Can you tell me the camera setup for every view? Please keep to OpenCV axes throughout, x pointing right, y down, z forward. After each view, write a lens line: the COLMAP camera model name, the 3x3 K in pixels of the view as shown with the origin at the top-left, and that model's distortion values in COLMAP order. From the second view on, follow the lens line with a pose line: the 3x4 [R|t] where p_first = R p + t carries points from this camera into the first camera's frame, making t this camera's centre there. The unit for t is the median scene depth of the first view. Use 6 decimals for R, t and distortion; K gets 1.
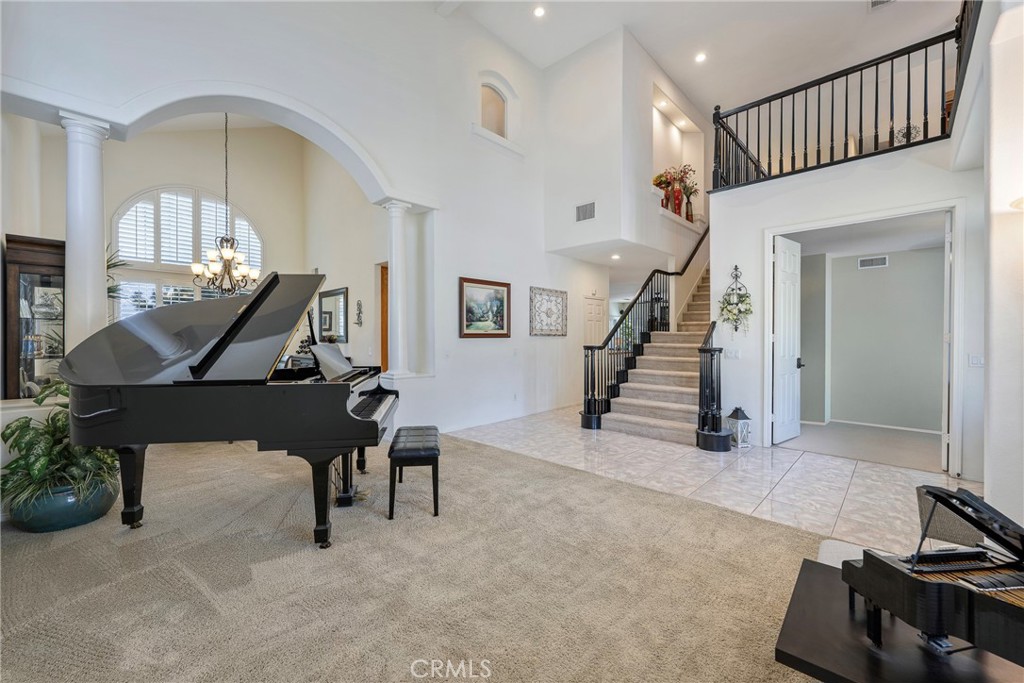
lens RADIAL K [[401.0, 0, 508.9], [0, 401.0, 341.4], [0, 0, 1]] dist [-0.000019, -0.000155]
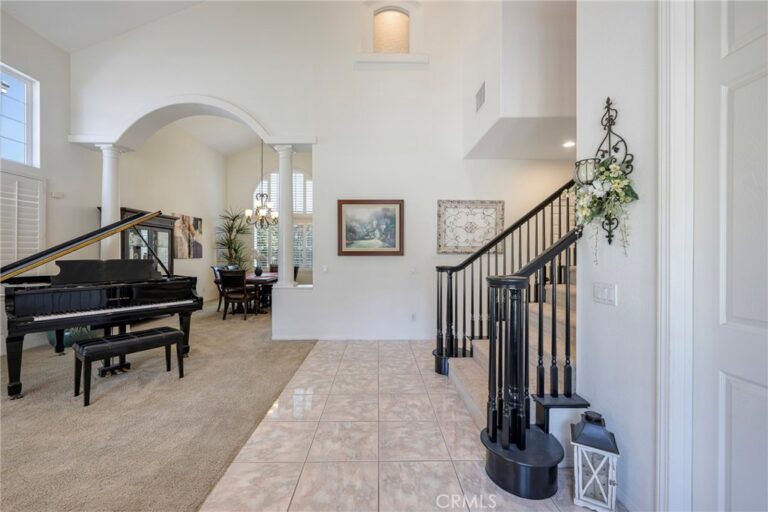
lens RADIAL K [[300.7, 0, 383.1], [0, 300.7, 252.9], [0, 0, 1]] dist [-0.000019, -0.000155]
pose [[0.708970, -0.001267, -0.705237, 0.513181], [-0.011034, 0.999856, -0.012889, -0.005825], [0.705152, 0.016920, 0.708854, 0.475272]]
